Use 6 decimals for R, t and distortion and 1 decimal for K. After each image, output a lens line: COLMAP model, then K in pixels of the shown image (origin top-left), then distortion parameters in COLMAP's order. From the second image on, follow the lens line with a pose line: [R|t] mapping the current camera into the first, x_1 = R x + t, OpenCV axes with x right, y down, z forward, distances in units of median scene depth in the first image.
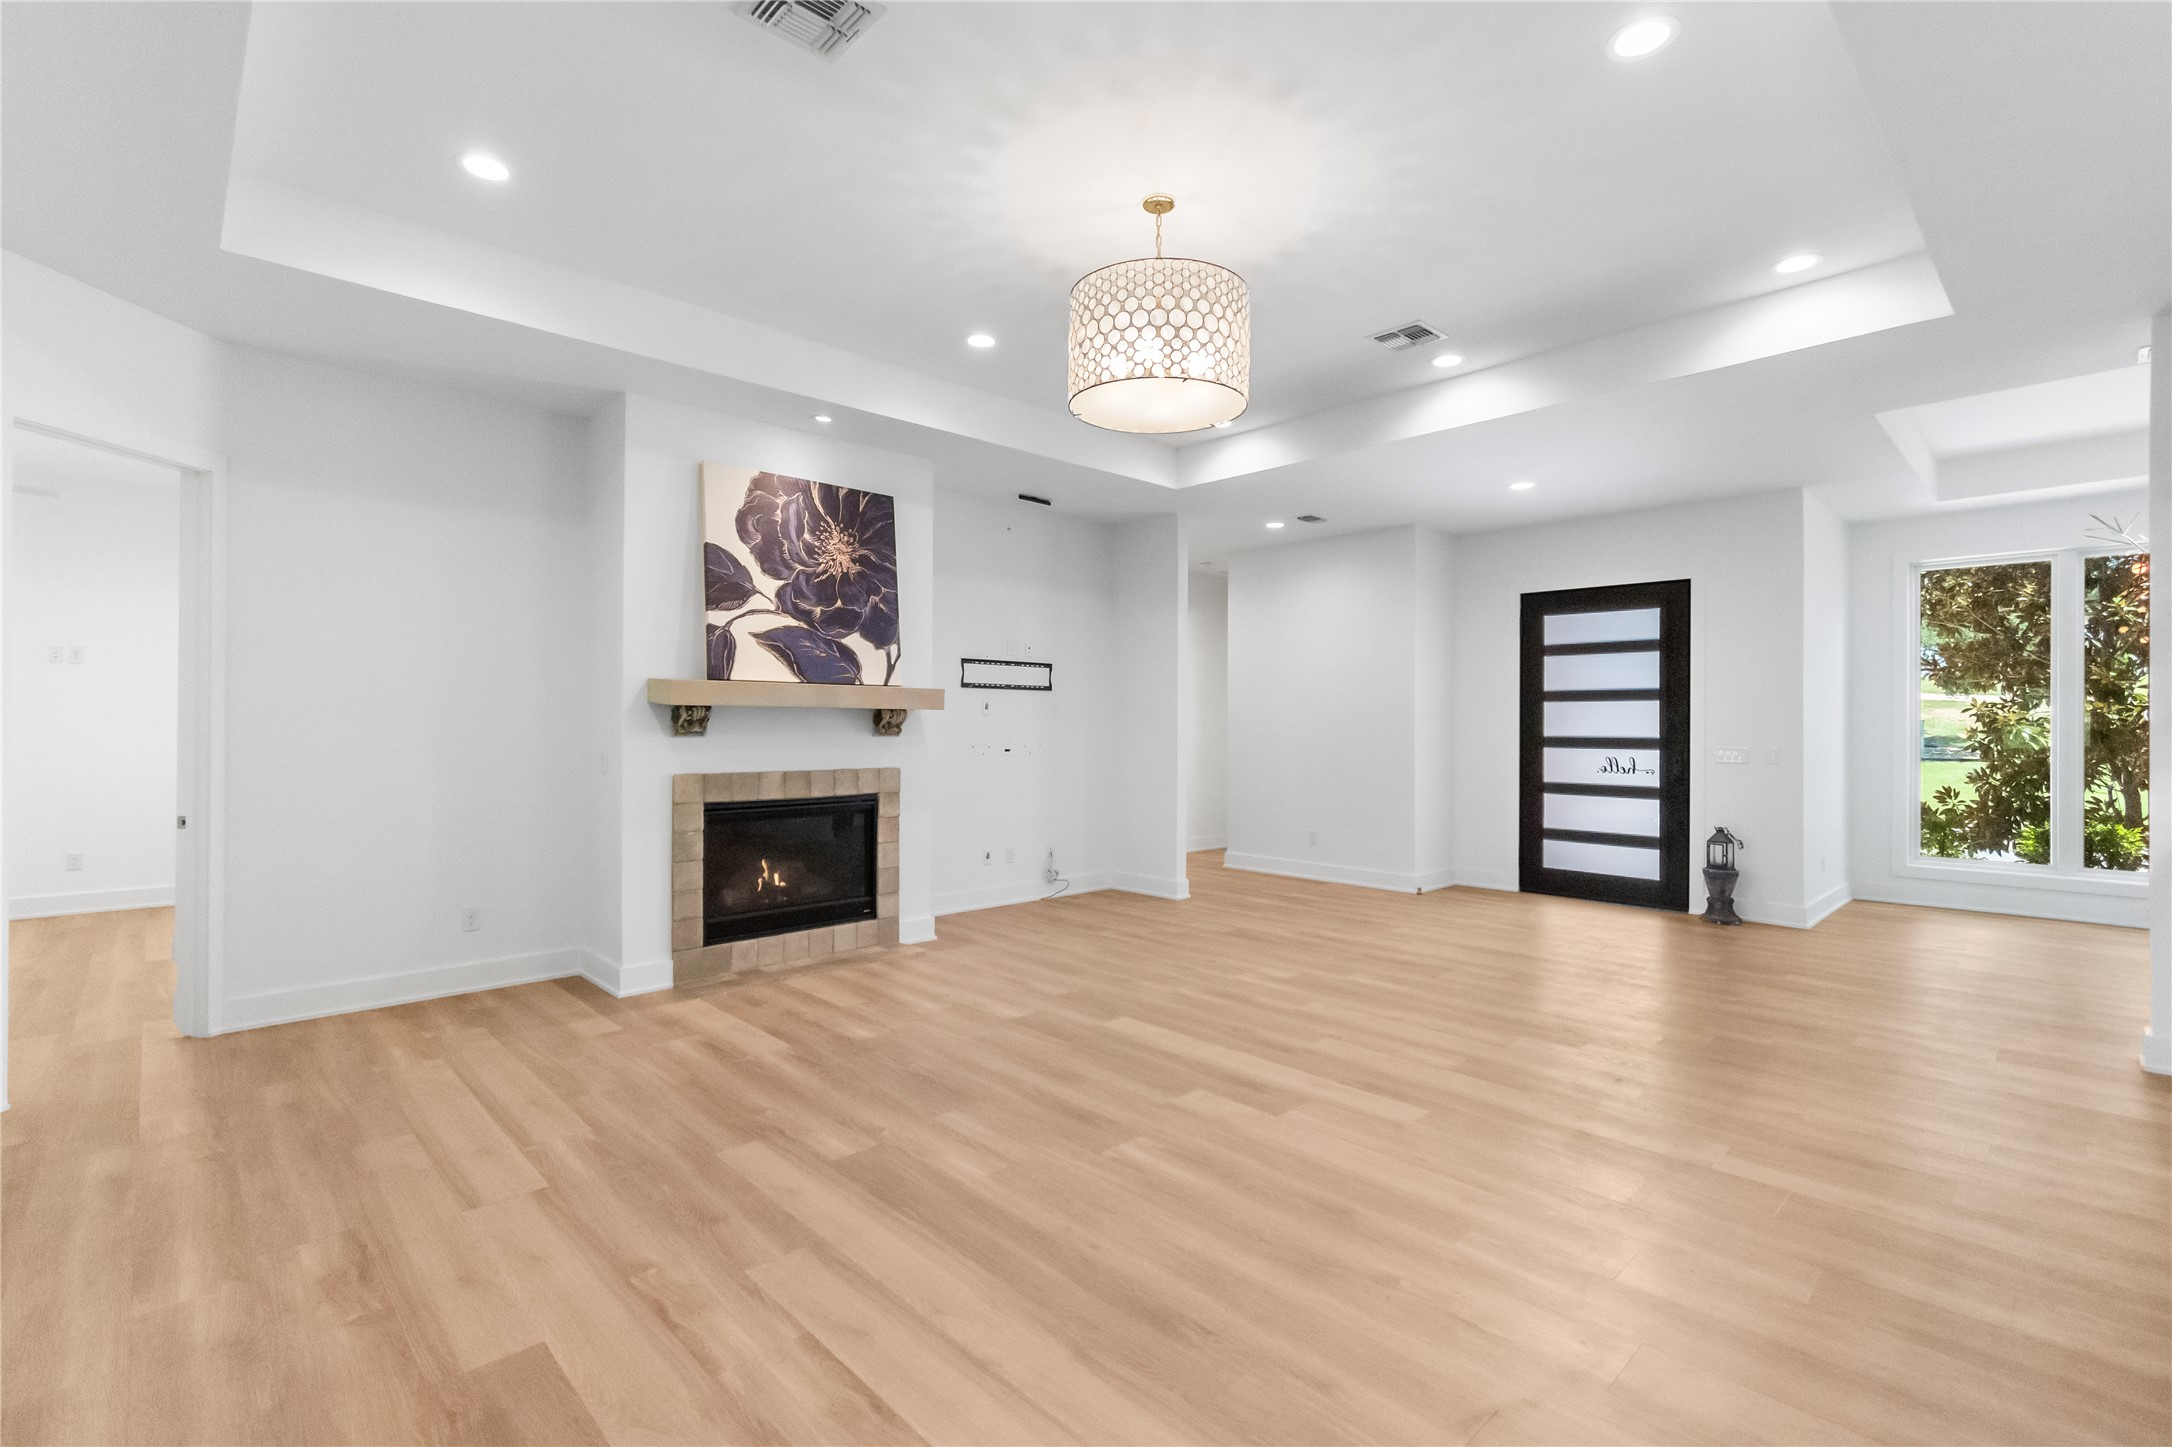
lens RADIAL K [[974.2, 0, 1080.9], [0, 974.2, 718.5], [0, 0, 1]] dist [0.004325, -0.000095]
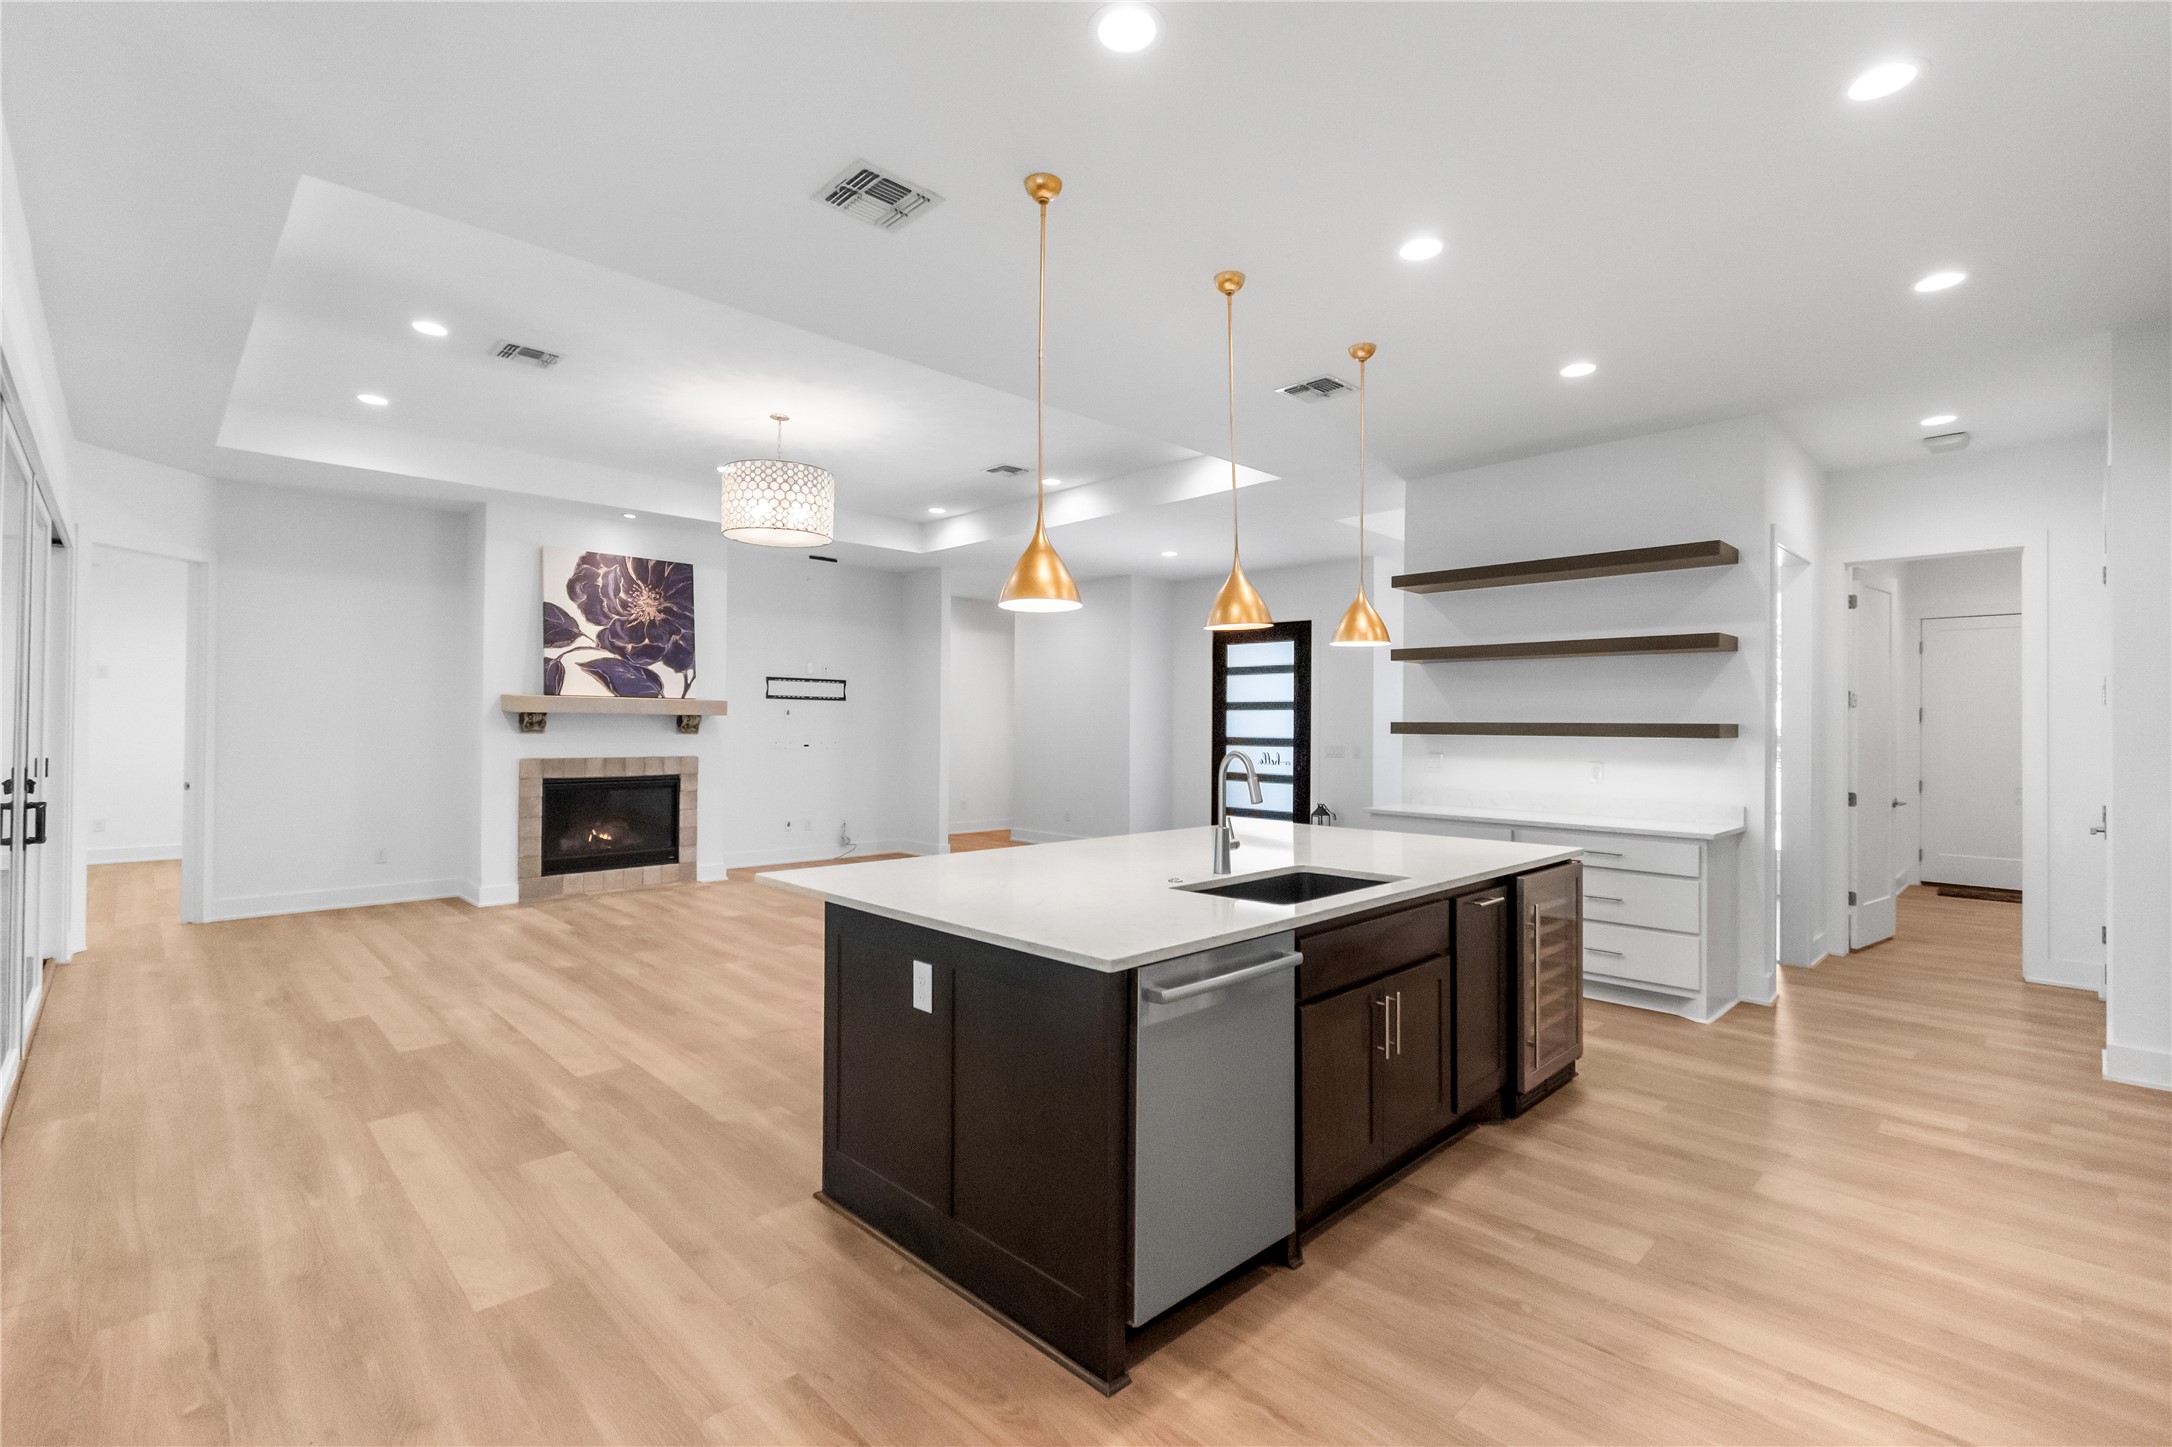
lens RADIAL K [[974.2, 0, 1080.9], [0, 974.2, 718.5], [0, 0, 1]] dist [0.004325, -0.000095]
pose [[0.999946, 0.004113, 0.009530, 0.392319], [-0.004083, 0.999987, -0.003198, -0.002446], [-0.009543, 0.003159, 0.999949, -0.458175]]
